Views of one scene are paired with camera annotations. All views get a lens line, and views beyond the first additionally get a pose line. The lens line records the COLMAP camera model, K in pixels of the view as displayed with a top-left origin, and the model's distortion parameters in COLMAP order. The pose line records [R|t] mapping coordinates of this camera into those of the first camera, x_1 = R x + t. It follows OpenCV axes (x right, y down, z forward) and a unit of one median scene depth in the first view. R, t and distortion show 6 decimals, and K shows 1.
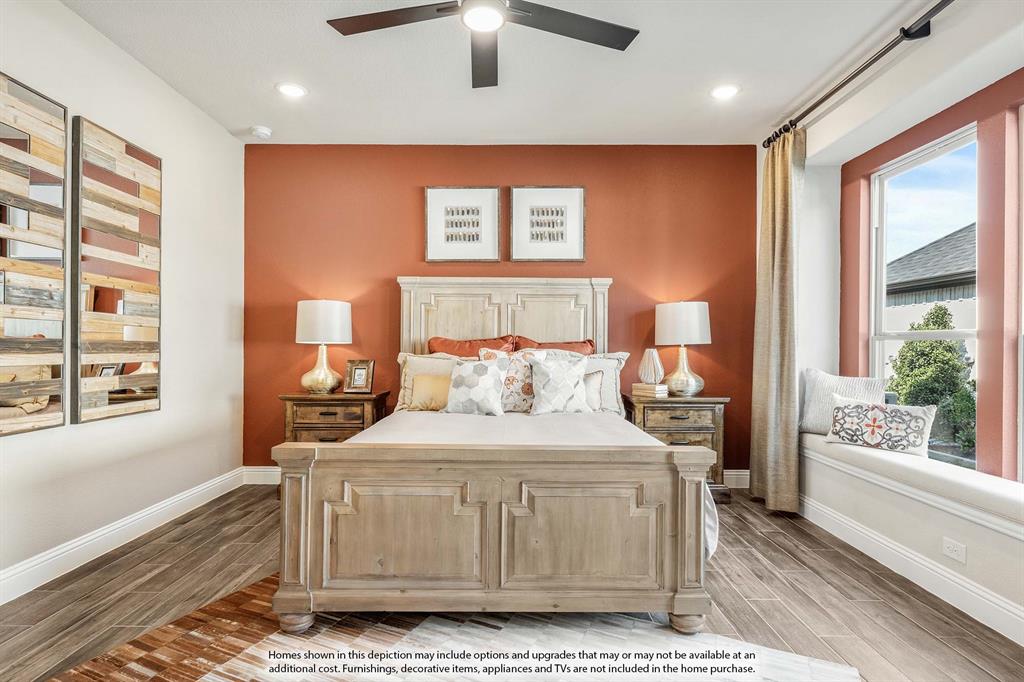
lens RADIAL K [[541.2, 0, 515.1], [0, 541.2, 343.2], [0, 0, 1]] dist [-0.002433, -0.000515]
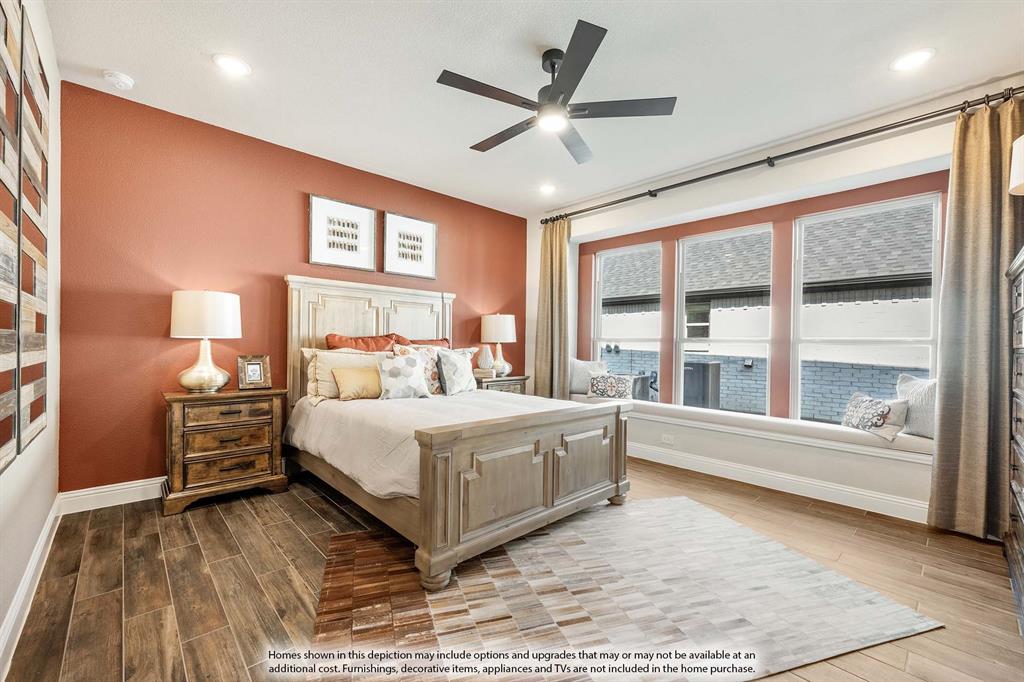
lens RADIAL K [[418.0, 0, 515.0], [0, 418.0, 342.3], [0, 0, 1]] dist [-0.001383, -0.000178]
pose [[0.728136, 0.008689, 0.685377, -0.466071], [-0.015672, 0.999869, 0.003974, -0.003209], [-0.685253, -0.013635, 0.728177, 0.118668]]
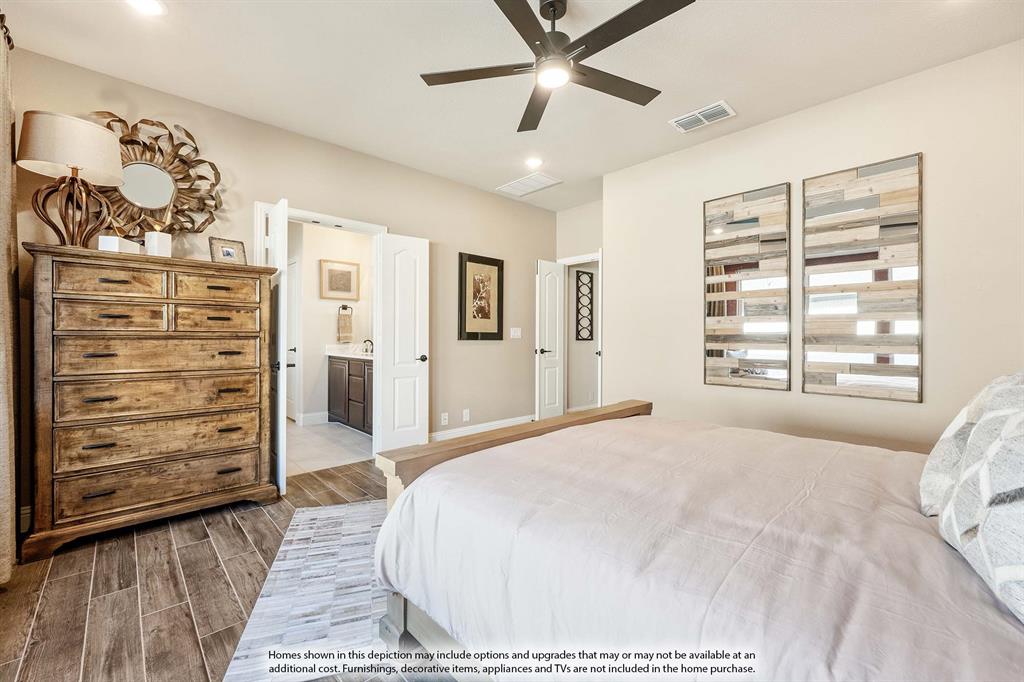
lens RADIAL K [[419.9, 0, 509.3], [0, 419.9, 336.8], [0, 0, 1]] dist [-0.001959, -0.000338]
pose [[-0.734093, -0.009149, -0.678987, 0.345671], [-0.002790, 0.999941, -0.010457, 0.008696], [0.679043, -0.005782, -0.734076, 0.843787]]
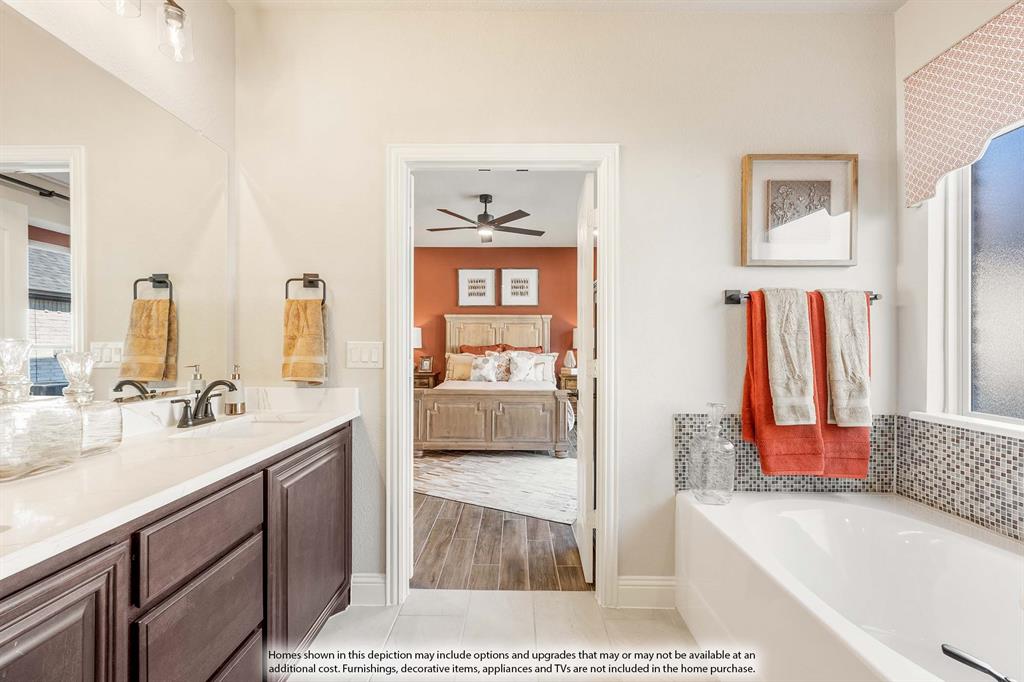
lens RADIAL K [[418.0, 0, 515.0], [0, 418.0, 342.3], [0, 0, 1]] dist [-0.001383, -0.000178]
pose [[1.000000, -0.000937, -0.000314, 0.045967], [0.000939, 0.999991, 0.004106, -0.027651], [0.000310, -0.004106, 0.999992, -0.564365]]
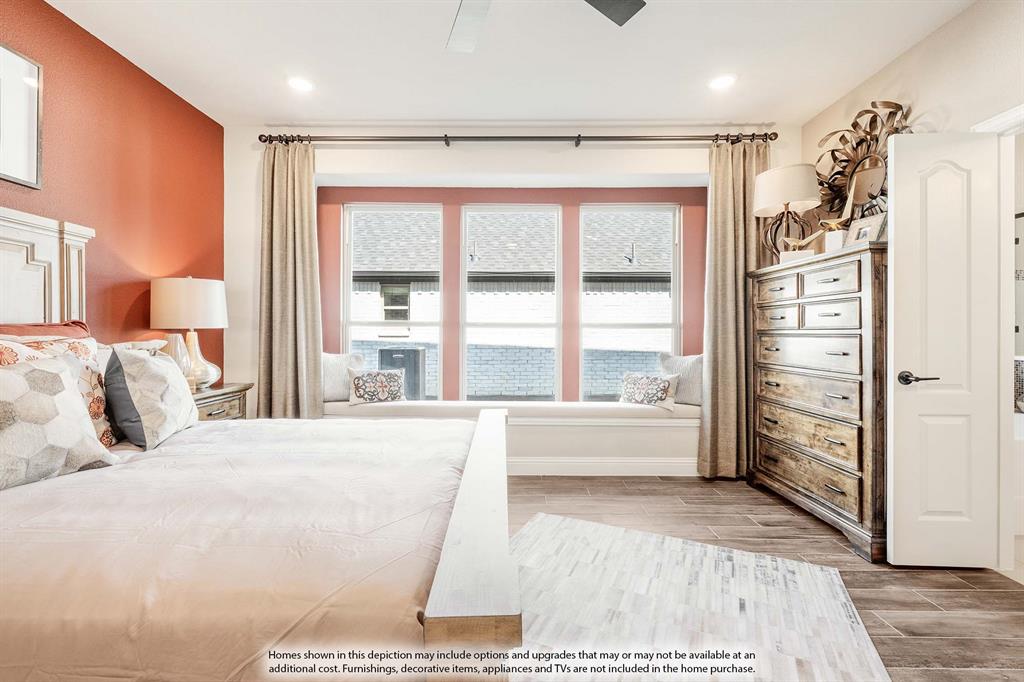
lens RADIAL K [[435.6, 0, 507.5], [0, 435.6, 329.9], [0, 0, 1]] dist [-0.000916, -0.000133]
pose [[0.009647, 0.000192, 0.999953, -0.373605], [-0.008761, 0.999962, -0.000108, 0.000457], [-0.999915, -0.008760, 0.009649, 0.506255]]
